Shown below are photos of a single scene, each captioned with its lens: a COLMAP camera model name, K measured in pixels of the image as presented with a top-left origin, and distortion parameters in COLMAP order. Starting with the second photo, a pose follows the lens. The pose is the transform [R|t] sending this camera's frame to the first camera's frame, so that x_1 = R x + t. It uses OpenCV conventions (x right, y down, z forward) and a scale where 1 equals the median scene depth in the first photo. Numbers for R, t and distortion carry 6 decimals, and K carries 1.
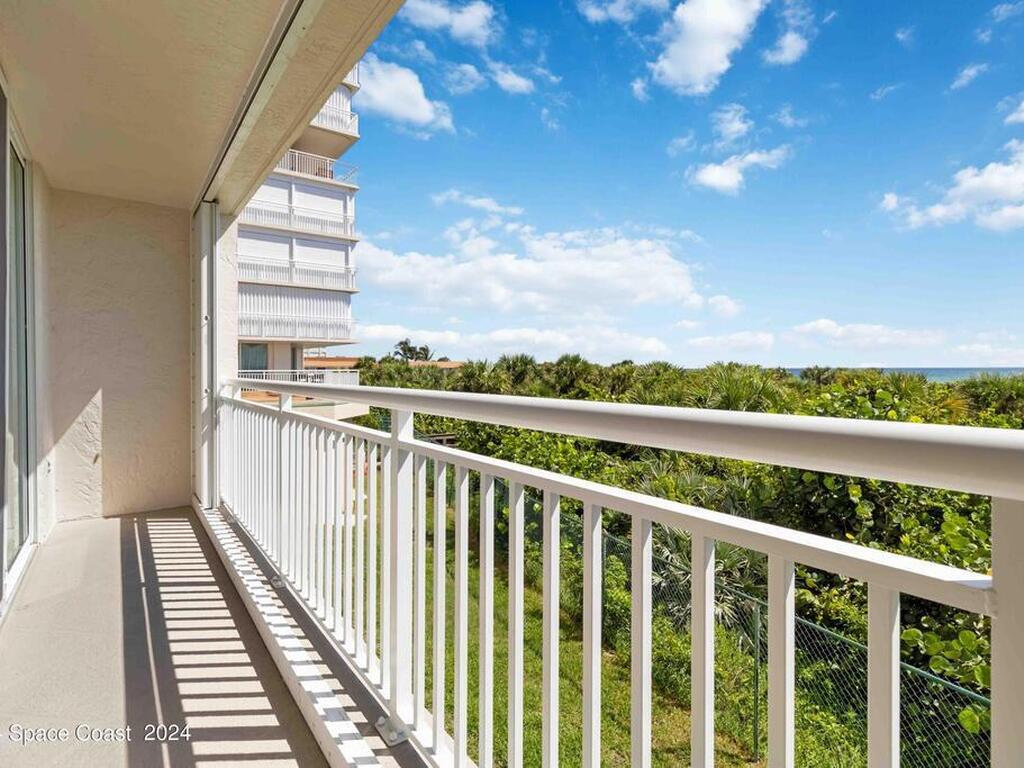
lens RADIAL K [[526.9, 0, 520.6], [0, 526.9, 369.7], [0, 0, 1]] dist [-0.001143, -0.000773]
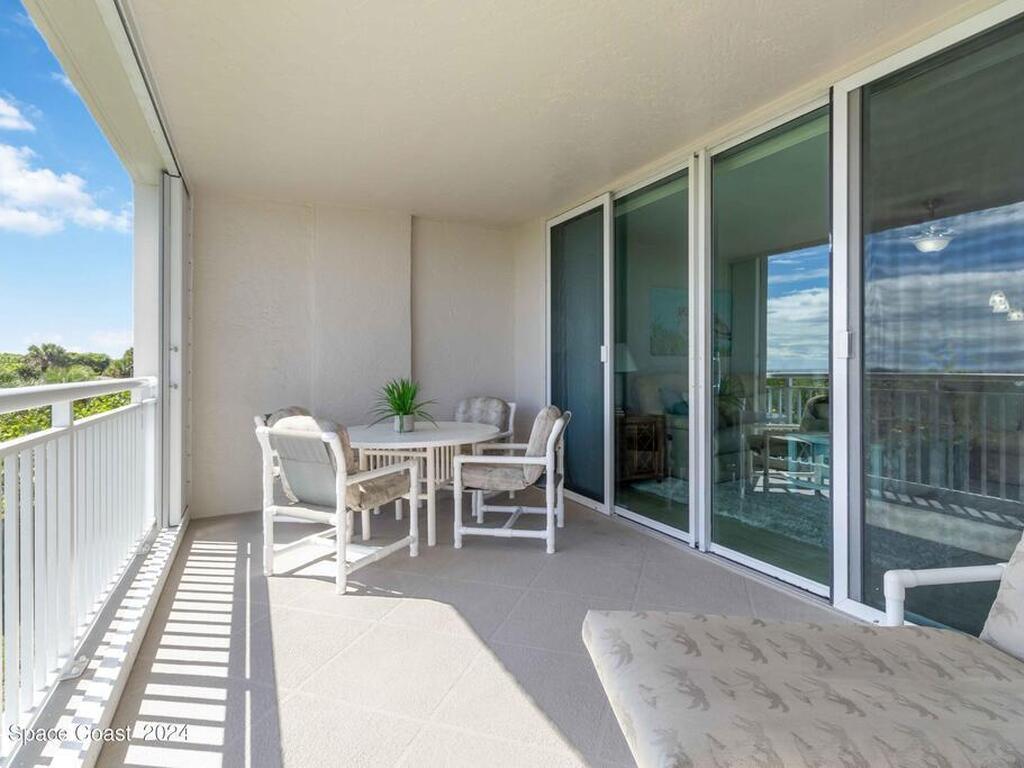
lens RADIAL K [[526.9, 0, 520.6], [0, 526.9, 369.7], [0, 0, 1]] dist [-0.001143, -0.000773]
pose [[-0.982959, 0.043376, 0.178632, -1.288799], [0.051407, 0.997853, 0.040575, 0.006112], [-0.176489, 0.049067, -0.983079, 1.698856]]
